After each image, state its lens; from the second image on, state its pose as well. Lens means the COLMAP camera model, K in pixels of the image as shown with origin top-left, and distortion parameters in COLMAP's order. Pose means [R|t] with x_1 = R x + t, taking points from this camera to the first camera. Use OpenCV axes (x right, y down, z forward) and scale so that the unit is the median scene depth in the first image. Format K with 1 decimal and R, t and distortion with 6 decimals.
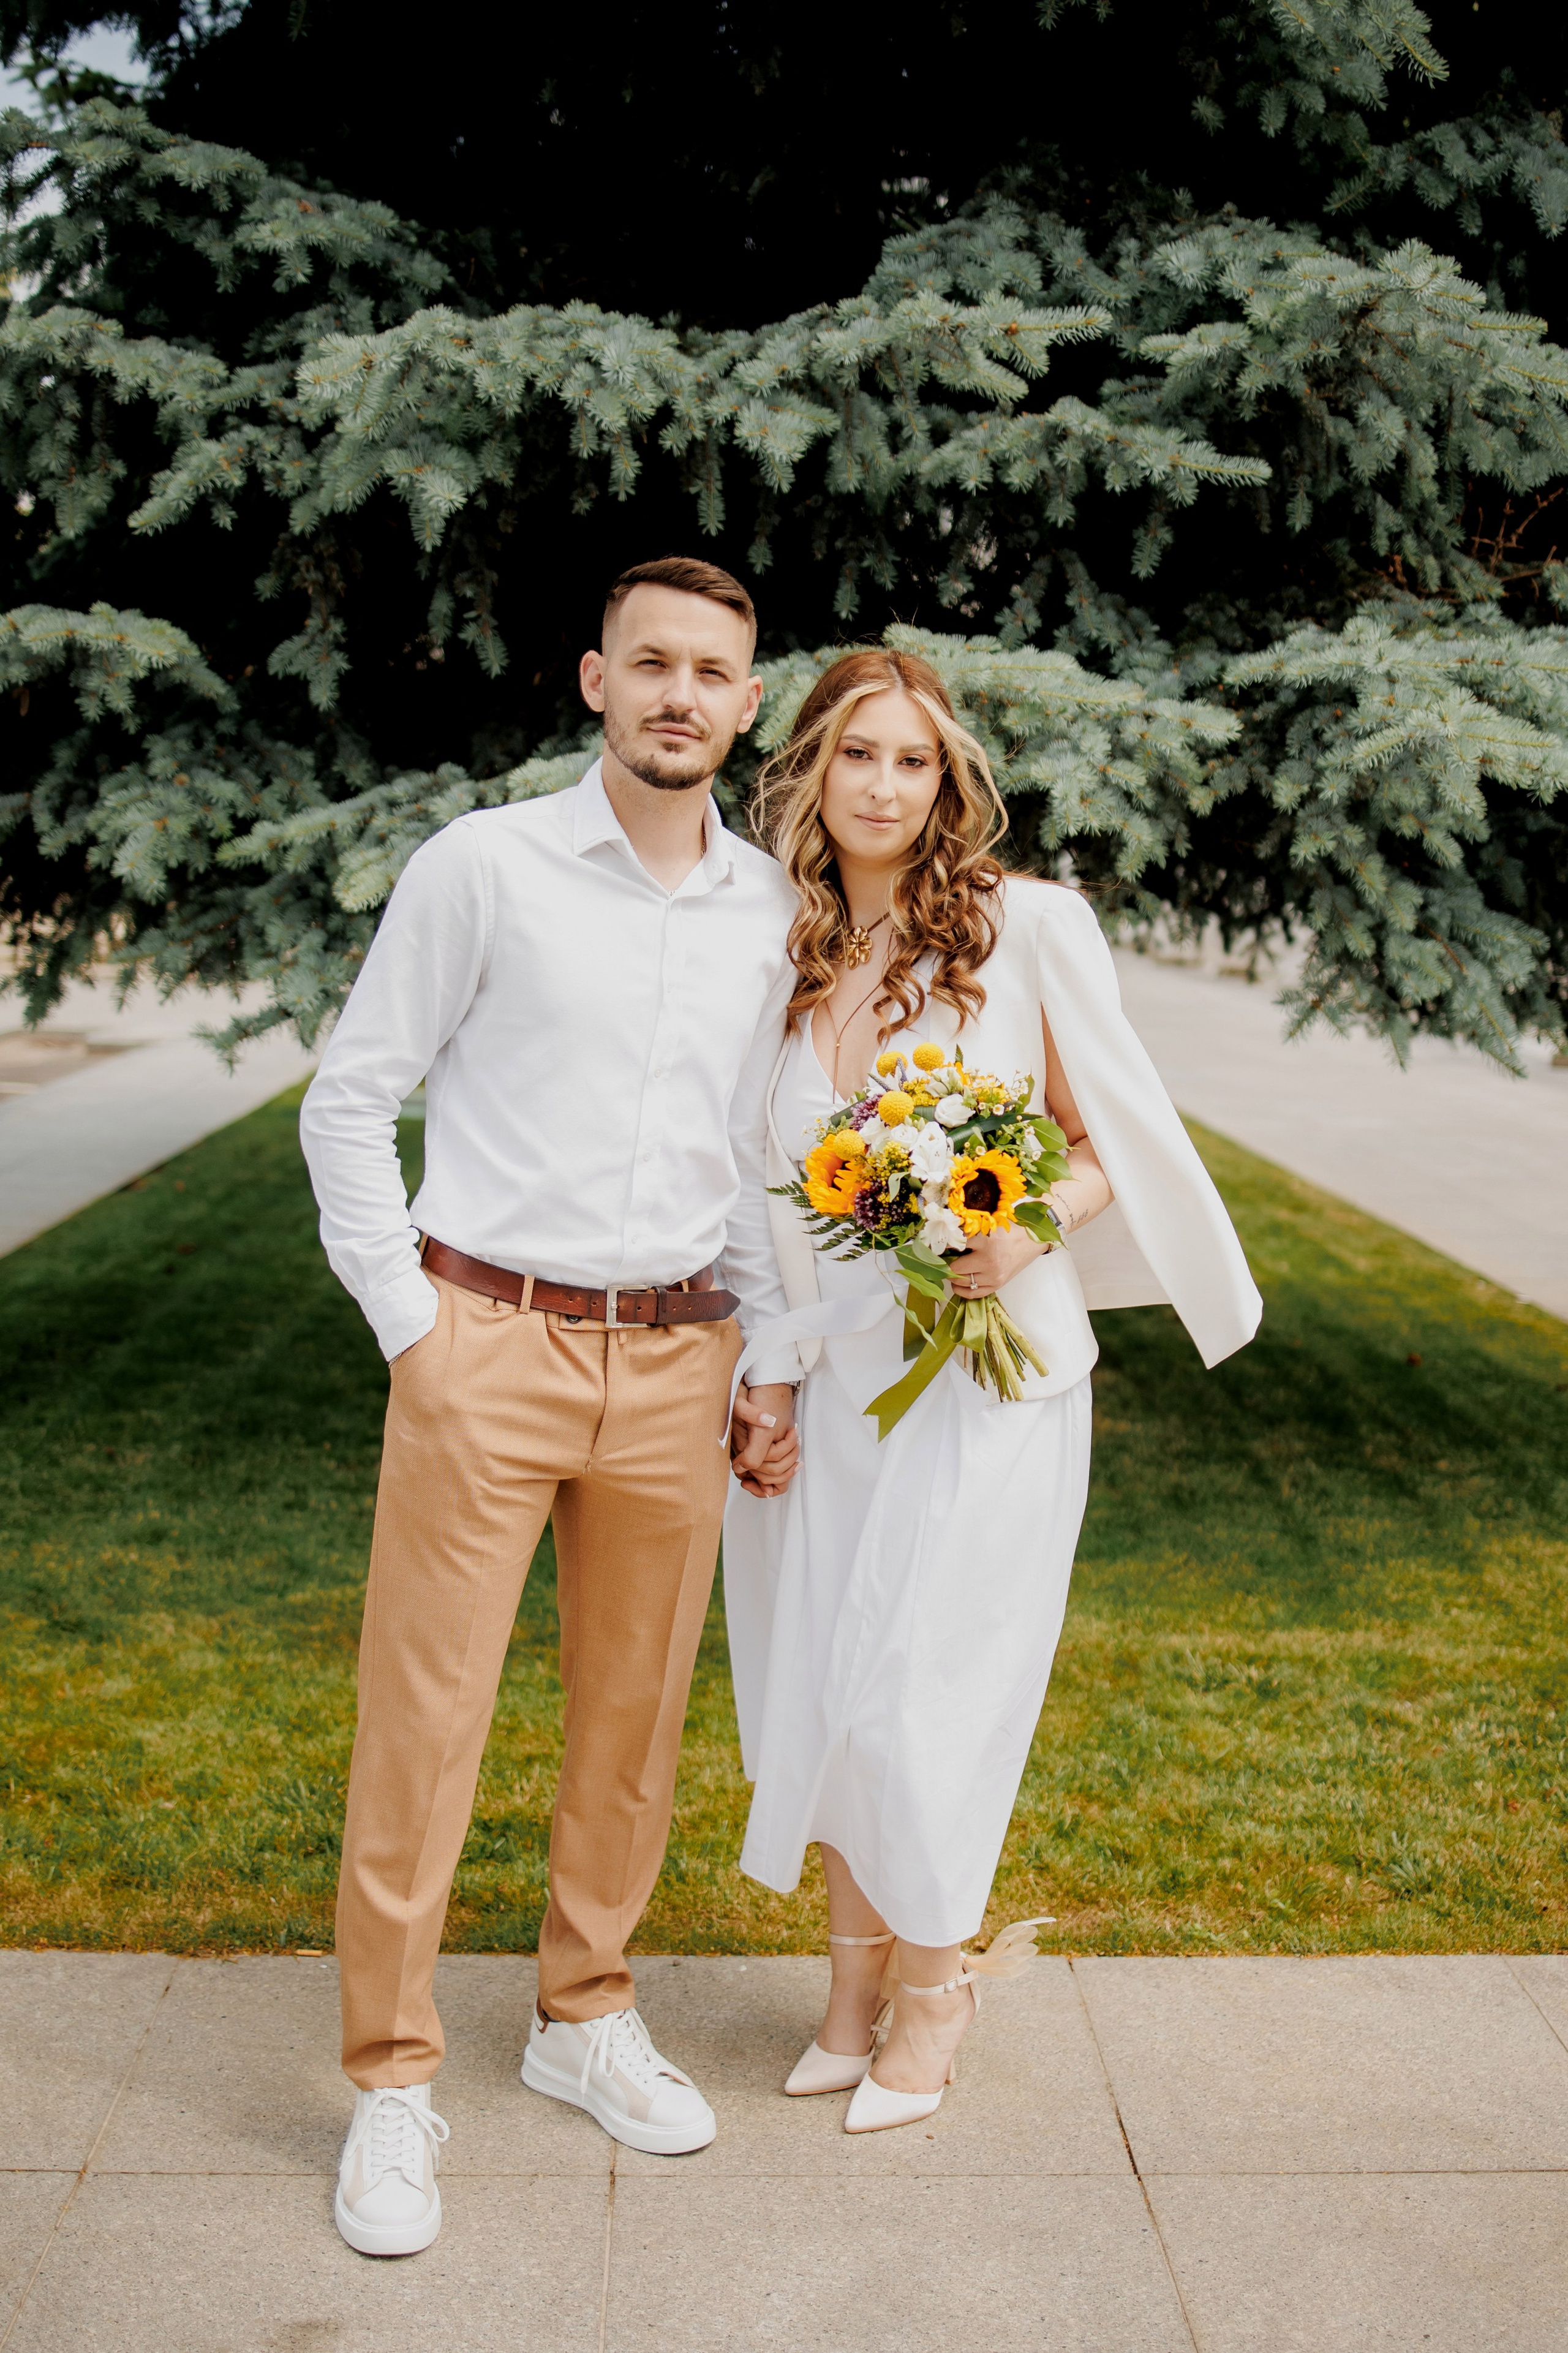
lens RADIAL K [[2559.3, 0, 828.5], [0, 2559.3, 1265.9], [0, 0, 1]] dist [0.007729, -0.018632]
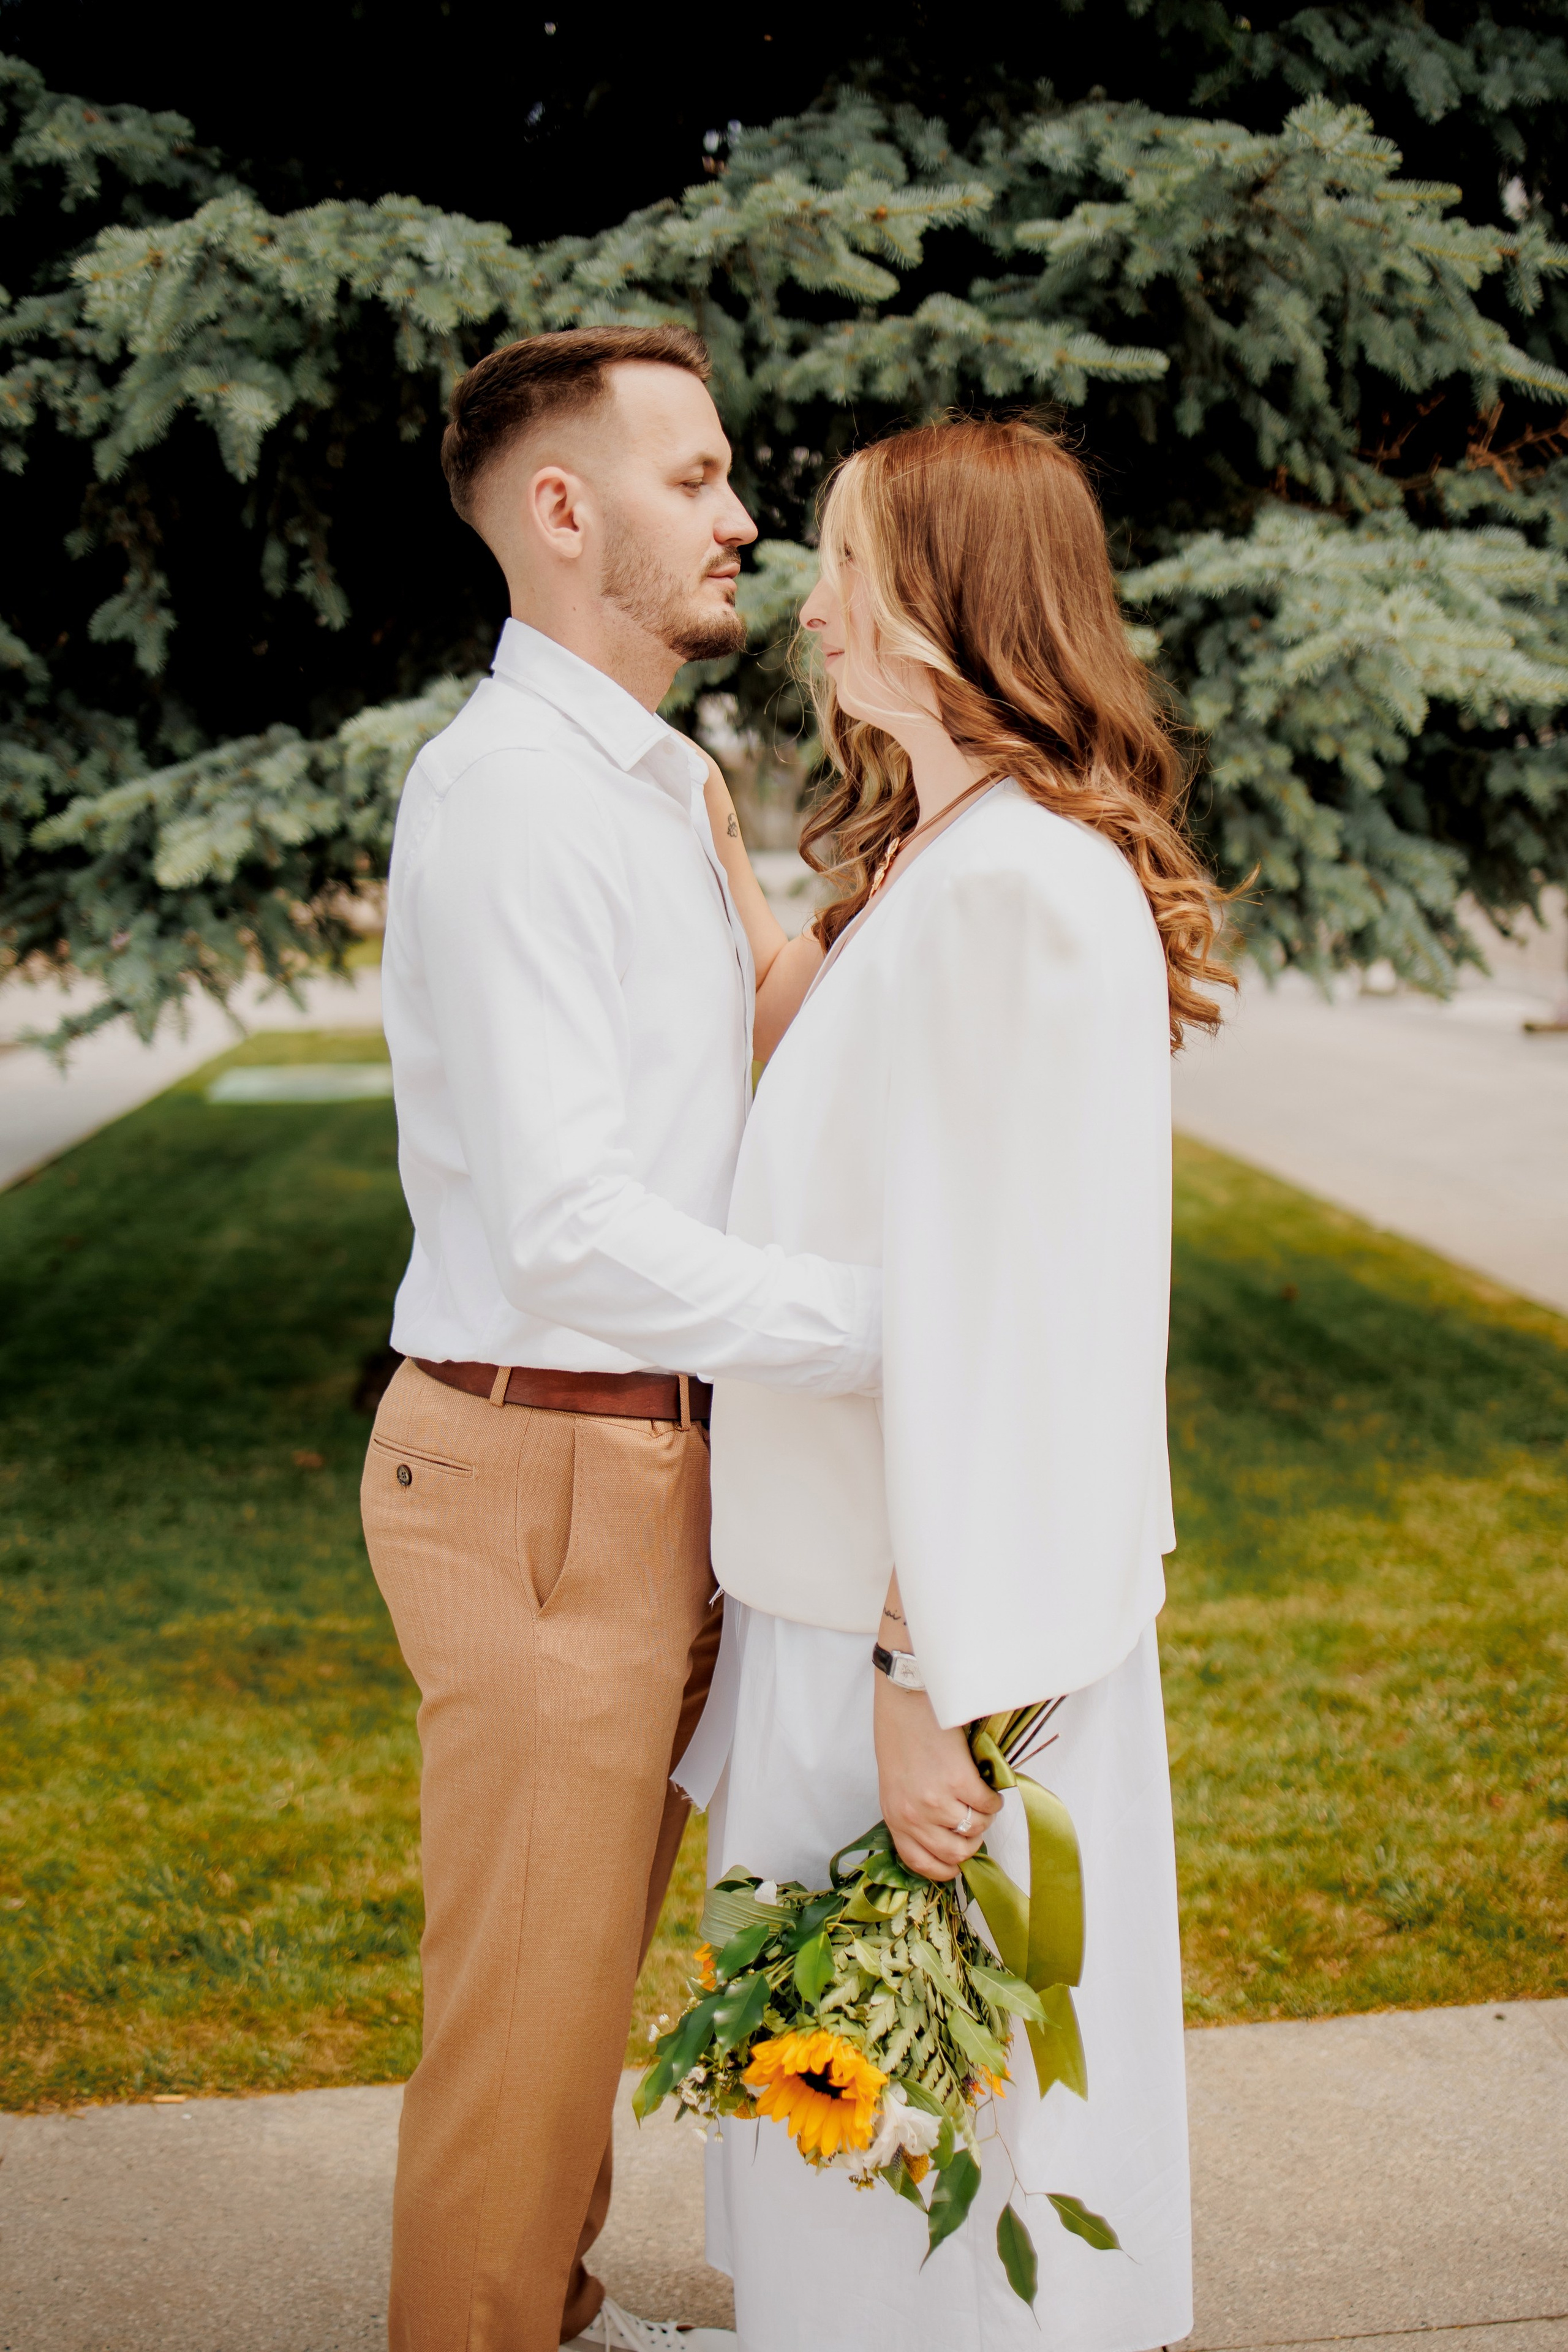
lens RADIAL K [[2194.1, 0, 795.7], [0, 2194.1, 1209.6], [0, 0, 1]] dist [0.009474, 0.009023]
pose [[0.997635, -0.050468, 0.046669, -0.010878], [0.050133, 0.998708, 0.008329, -0.021464], [-0.047029, -0.005970, 0.998876, 0.216371]]
